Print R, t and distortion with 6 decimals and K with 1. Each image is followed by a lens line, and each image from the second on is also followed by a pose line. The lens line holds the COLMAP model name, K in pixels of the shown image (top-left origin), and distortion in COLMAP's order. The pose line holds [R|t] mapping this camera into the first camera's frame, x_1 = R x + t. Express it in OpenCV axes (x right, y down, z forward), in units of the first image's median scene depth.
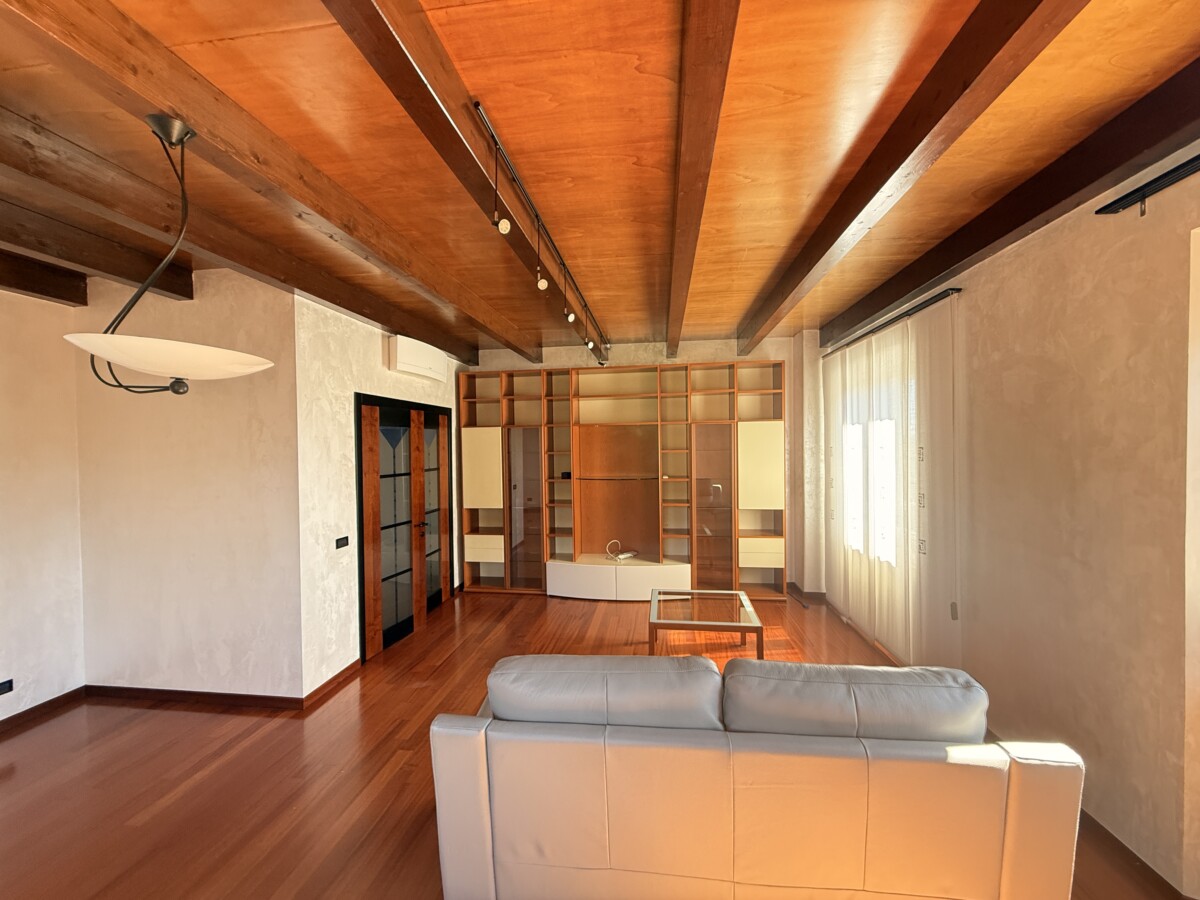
lens RADIAL K [[476.2, 0, 600.0], [0, 476.2, 450.0], [0, 0, 1]] dist [0.001553, 0.000111]
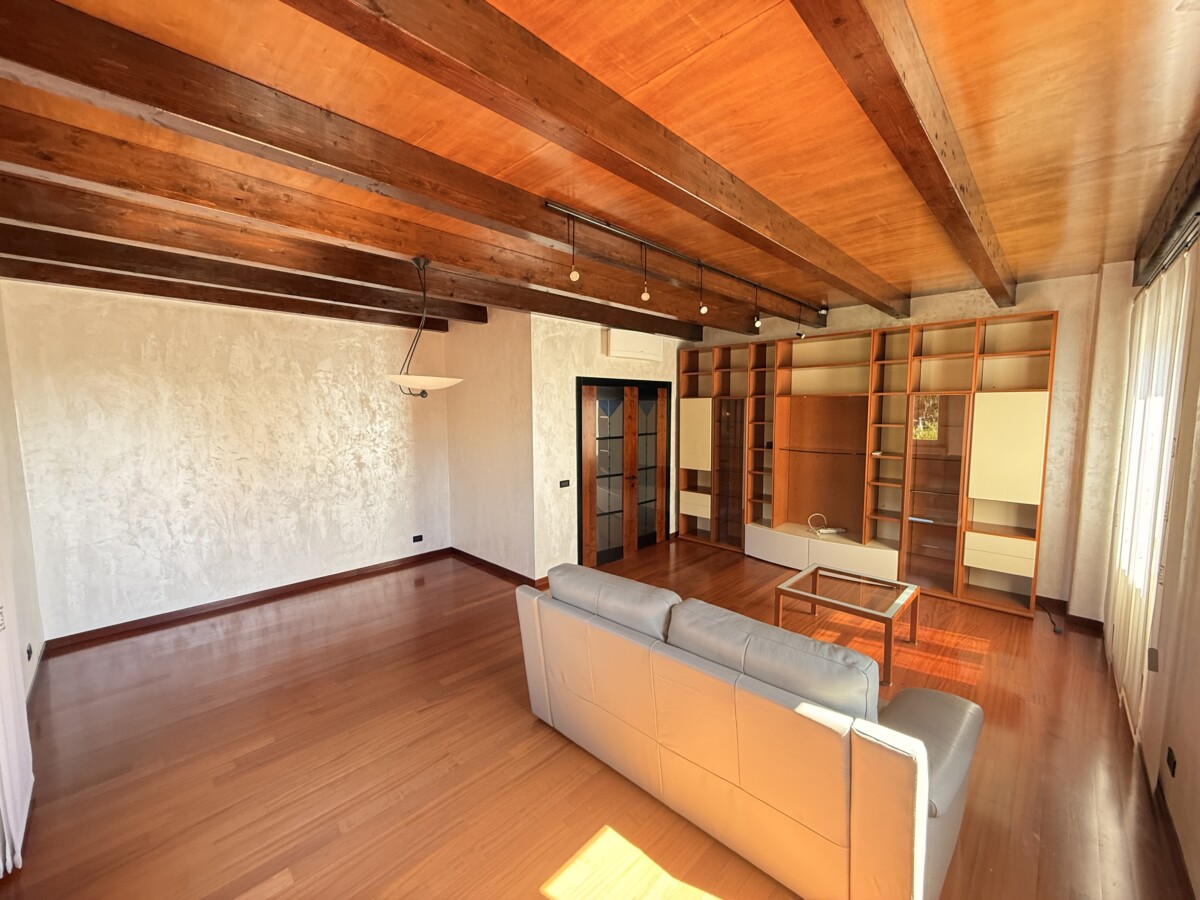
lens RADIAL K [[474.8, 0, 597.1], [0, 474.8, 450.1], [0, 0, 1]] dist [-0.000297, -0.000096]
pose [[0.803543, 0.065133, -0.591672, 0.251519], [-0.014416, 0.995833, 0.090047, -0.024339], [0.595072, -0.063827, 0.801134, -0.051856]]
